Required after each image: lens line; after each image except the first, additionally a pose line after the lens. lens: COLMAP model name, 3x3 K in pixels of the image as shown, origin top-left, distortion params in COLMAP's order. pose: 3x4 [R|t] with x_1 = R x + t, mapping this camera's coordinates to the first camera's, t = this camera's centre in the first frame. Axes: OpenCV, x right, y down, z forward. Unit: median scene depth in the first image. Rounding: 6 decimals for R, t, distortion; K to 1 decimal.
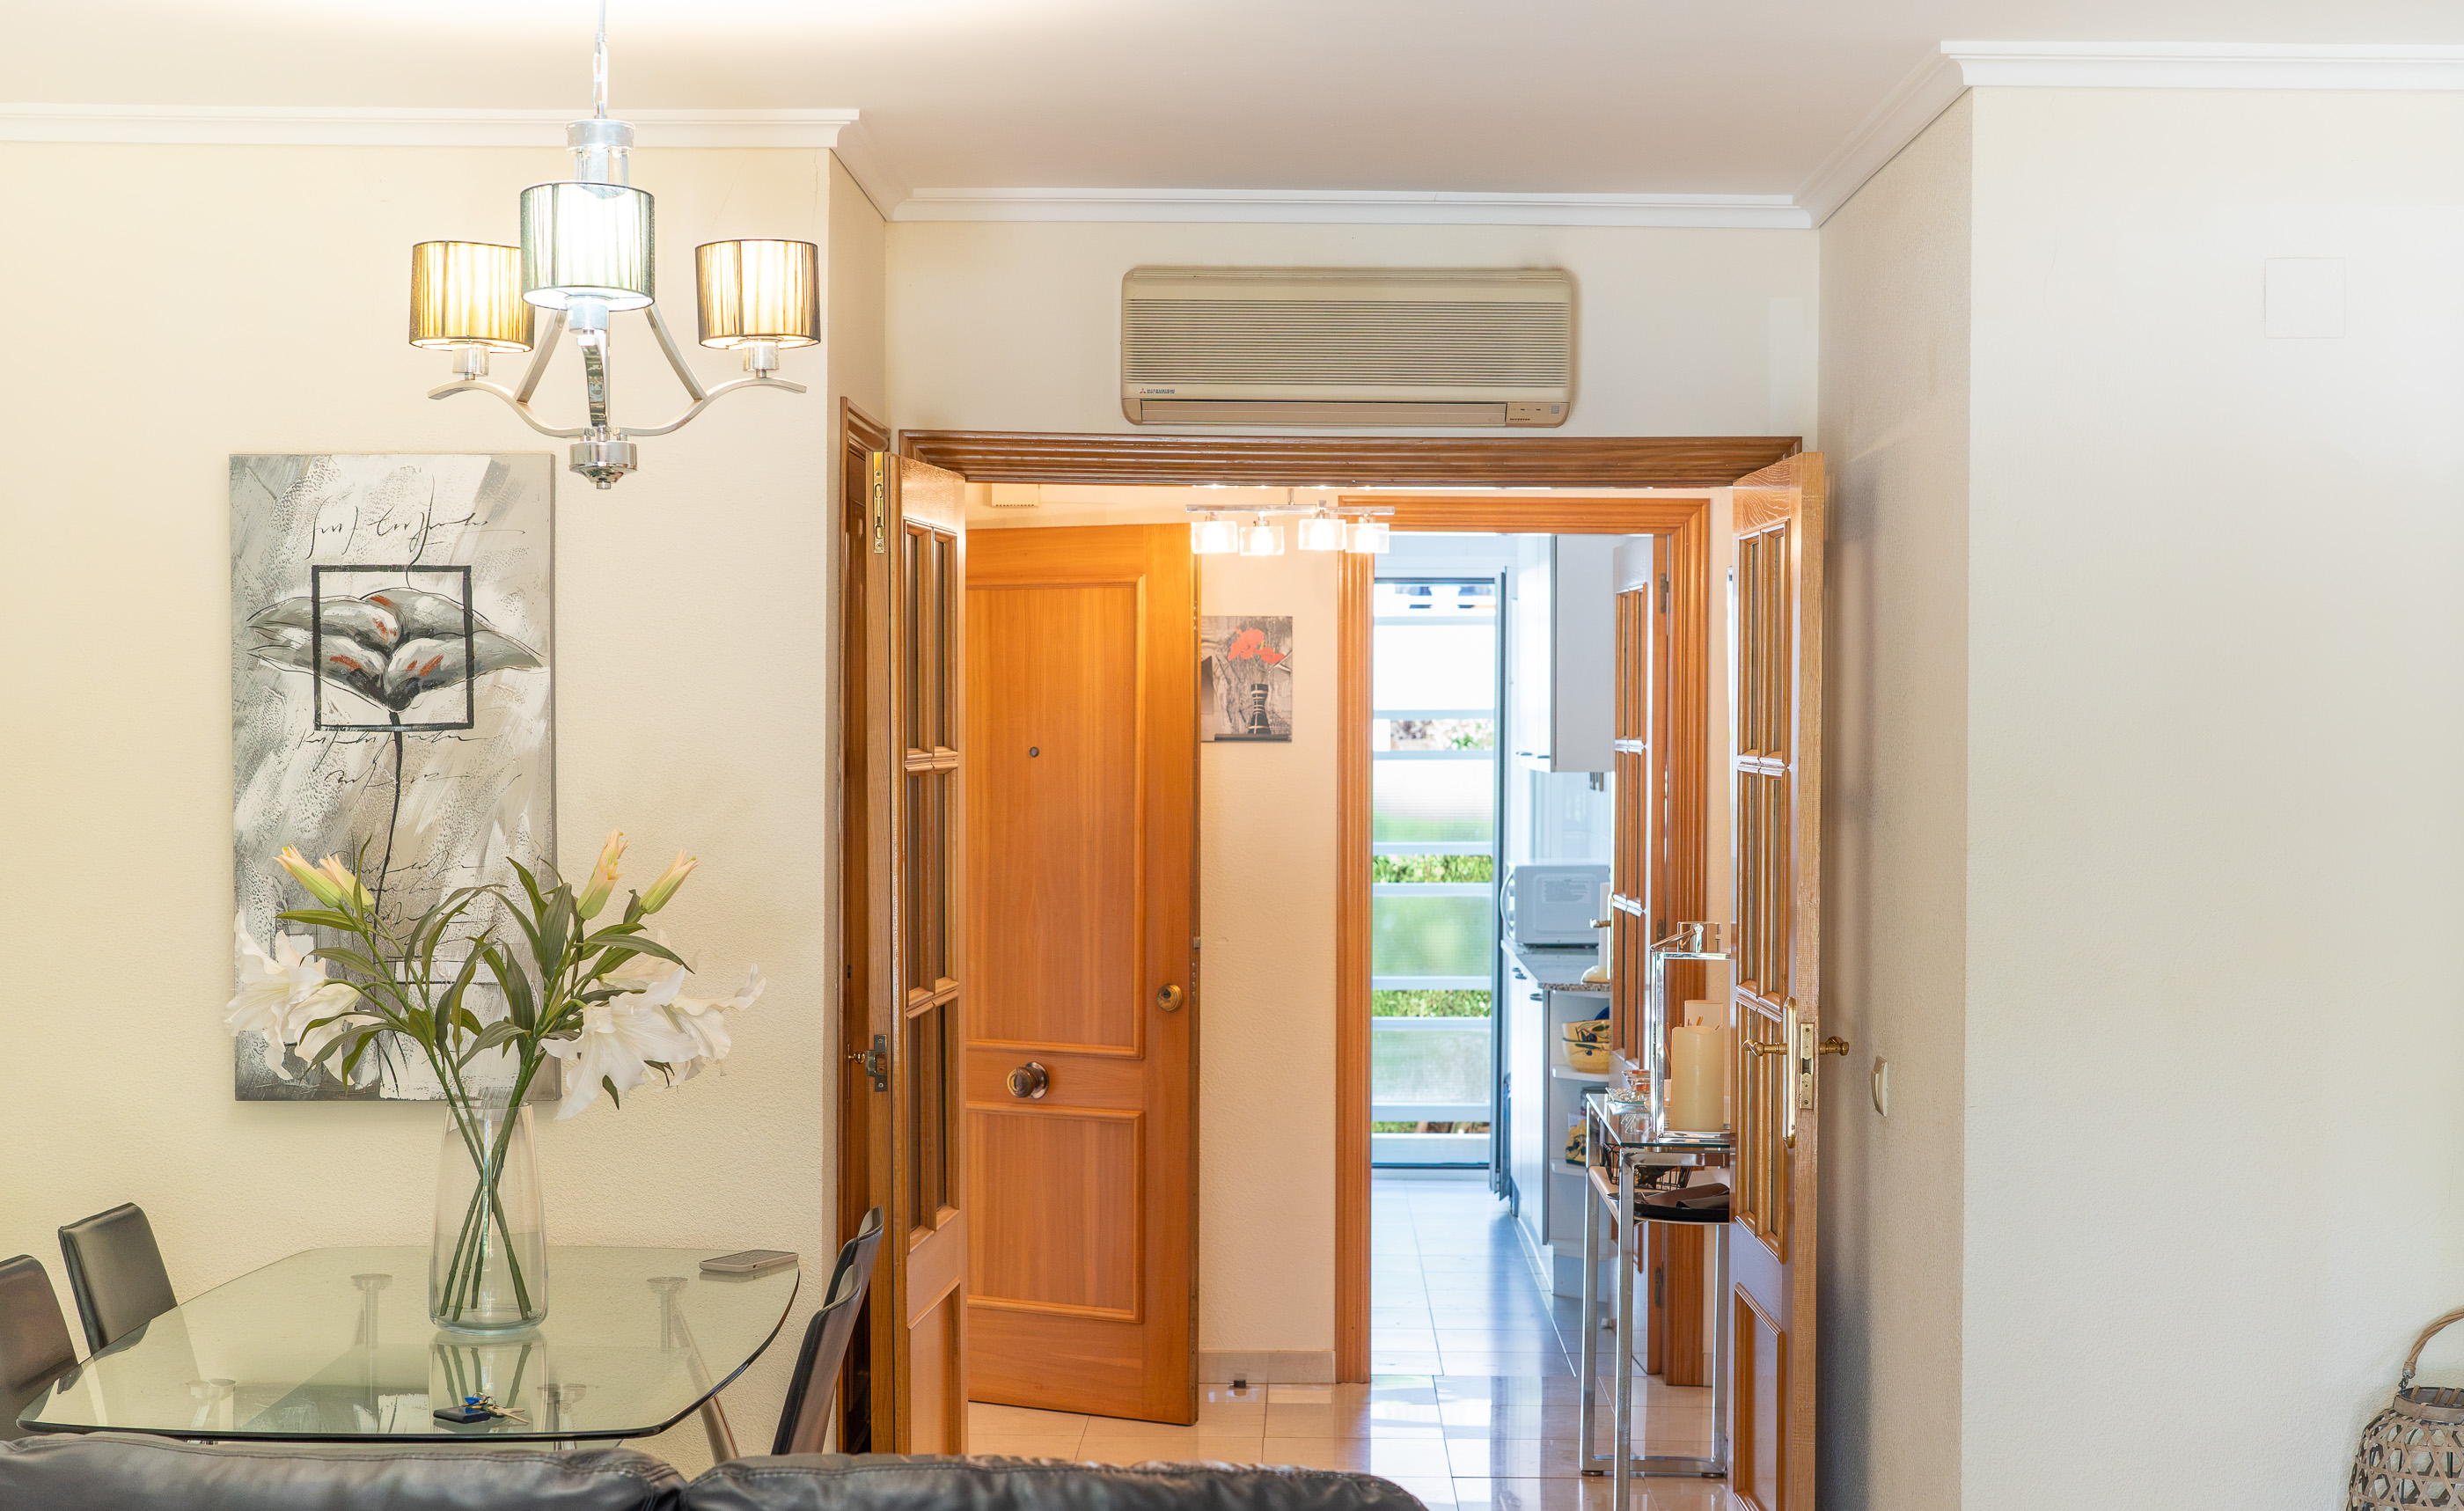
lens RADIAL K [[3301.1, 0, 1230.1], [0, 3301.1, 760.5], [0, 0, 1]] dist [0.013462, 0.000000]
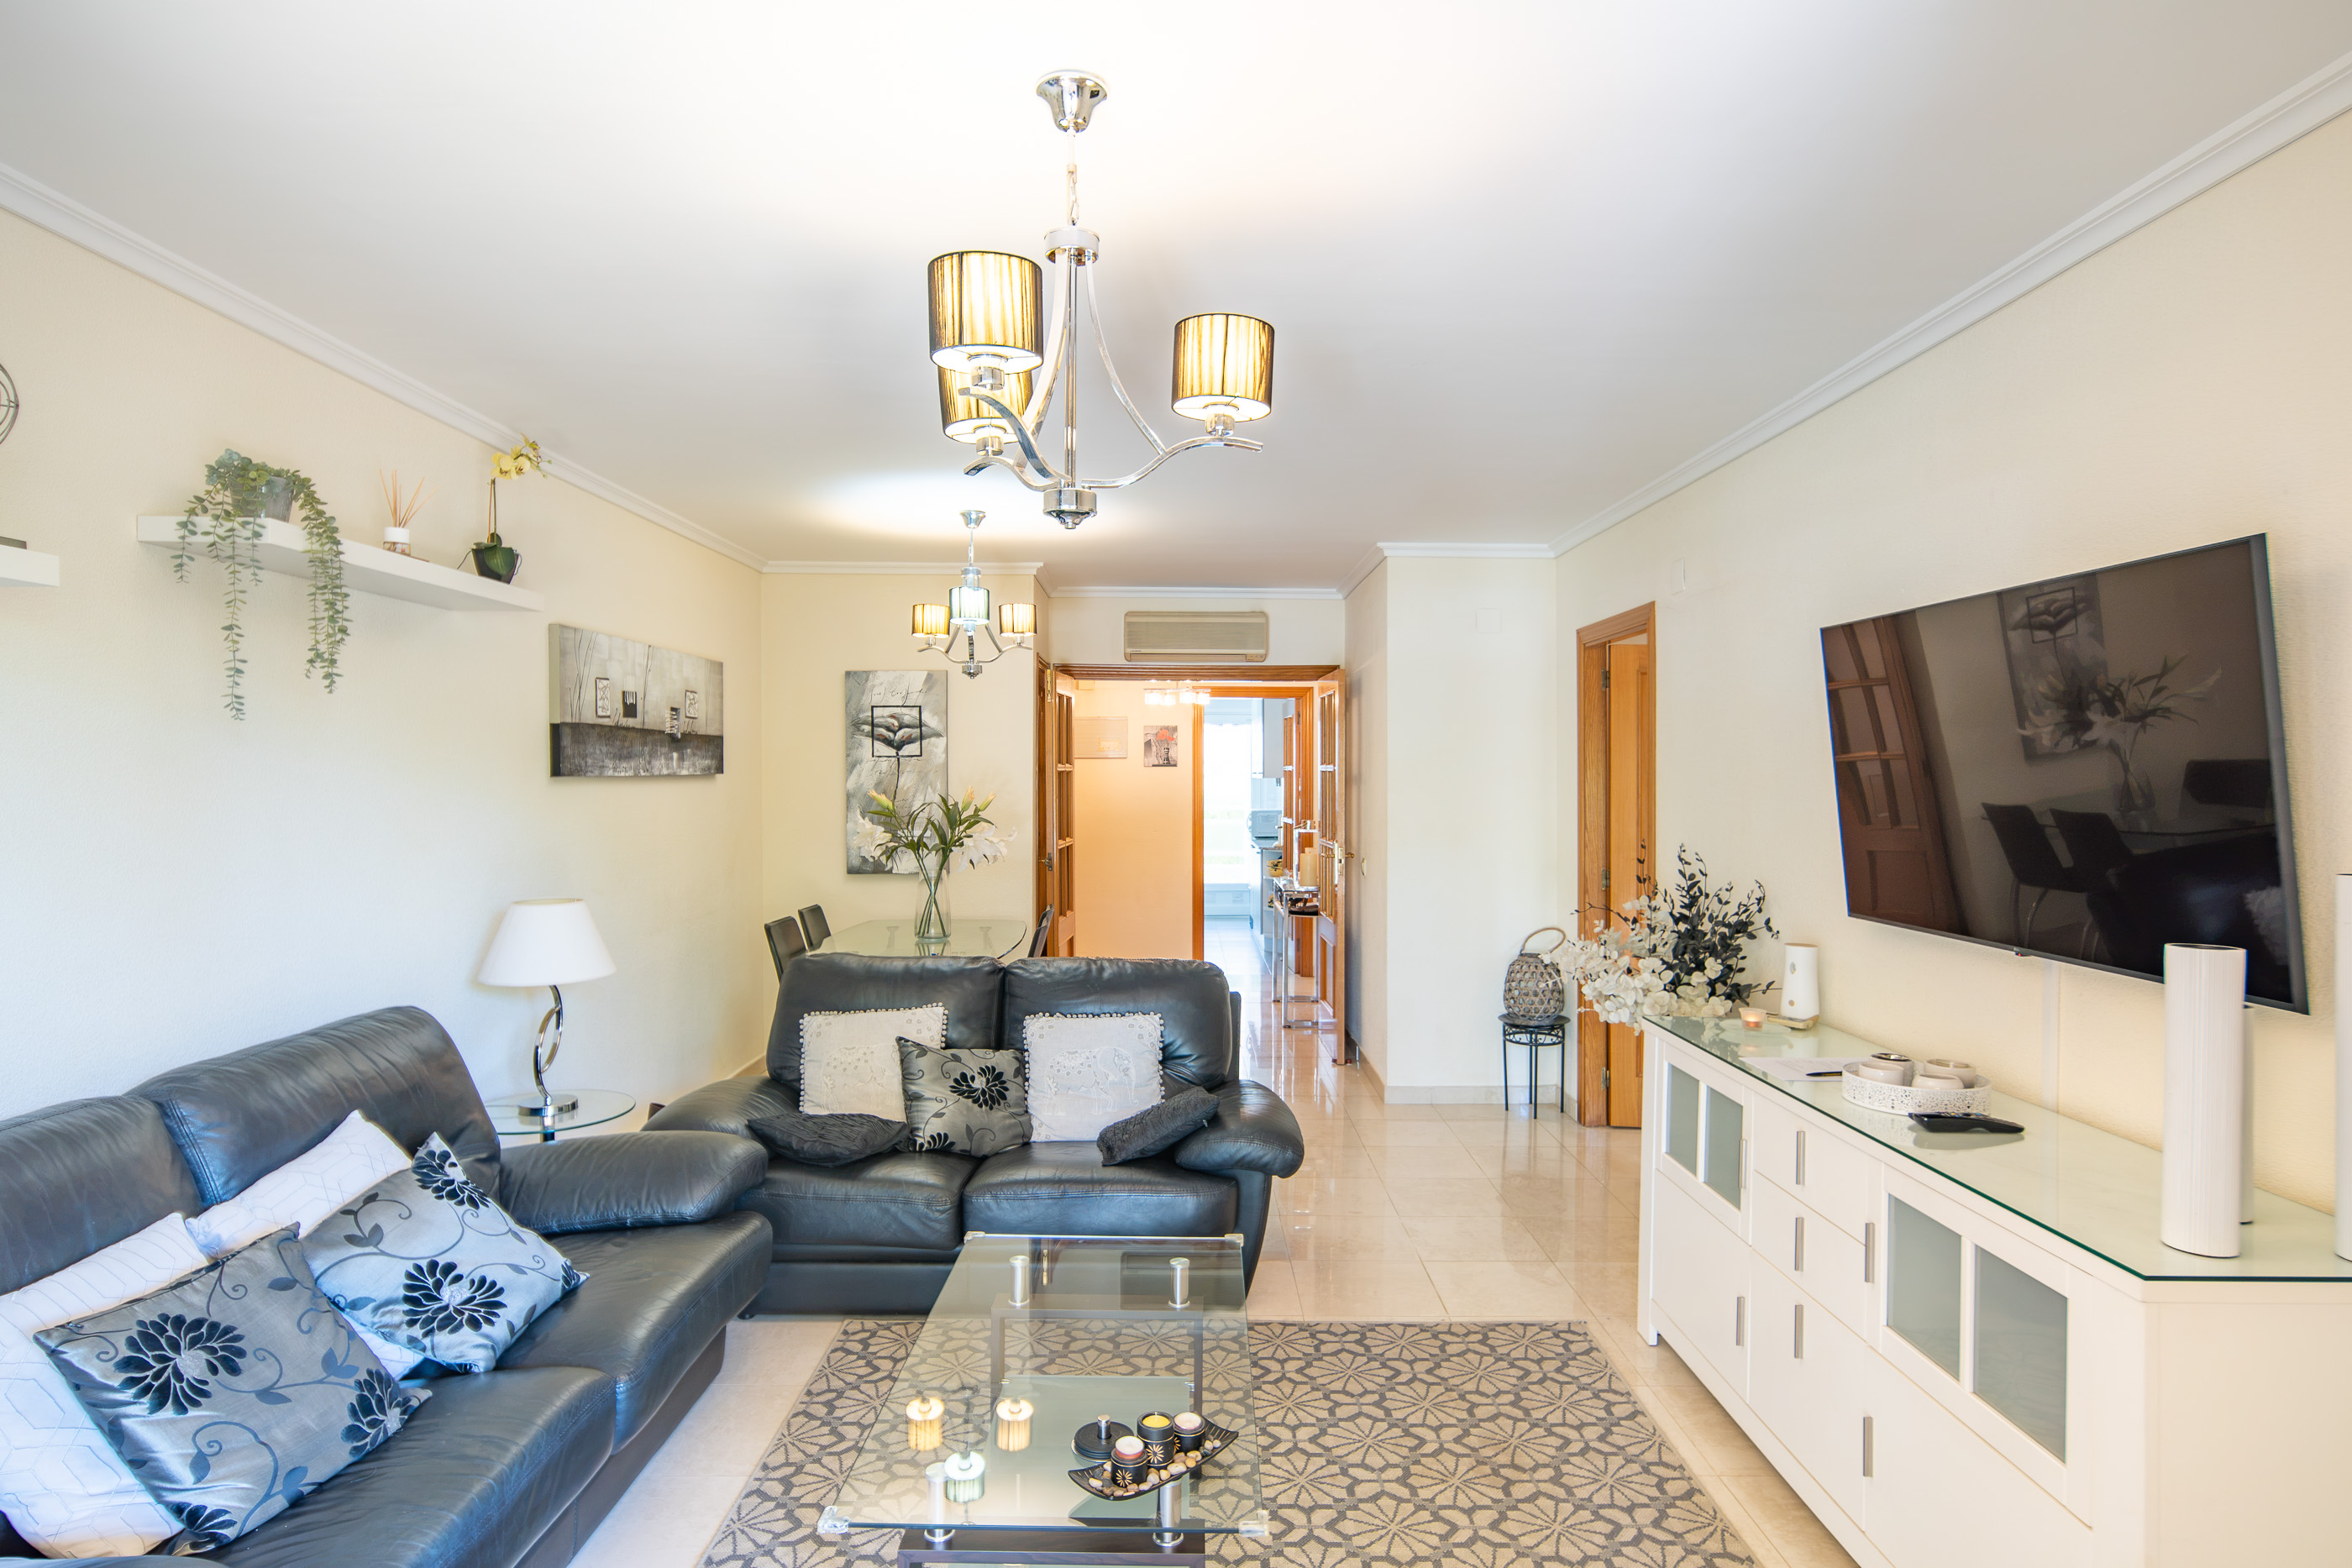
lens RADIAL K [[1292.7, 0, 1179.5], [0, 1292.7, 774.9], [0, 0, 1]] dist [-0.003782, 0.002113]
pose [[0.999593, -0.003269, 0.028348, -0.017114], [0.003921, 0.999728, -0.022977, 0.037290], [-0.028266, 0.023078, 0.999334, -0.247609]]
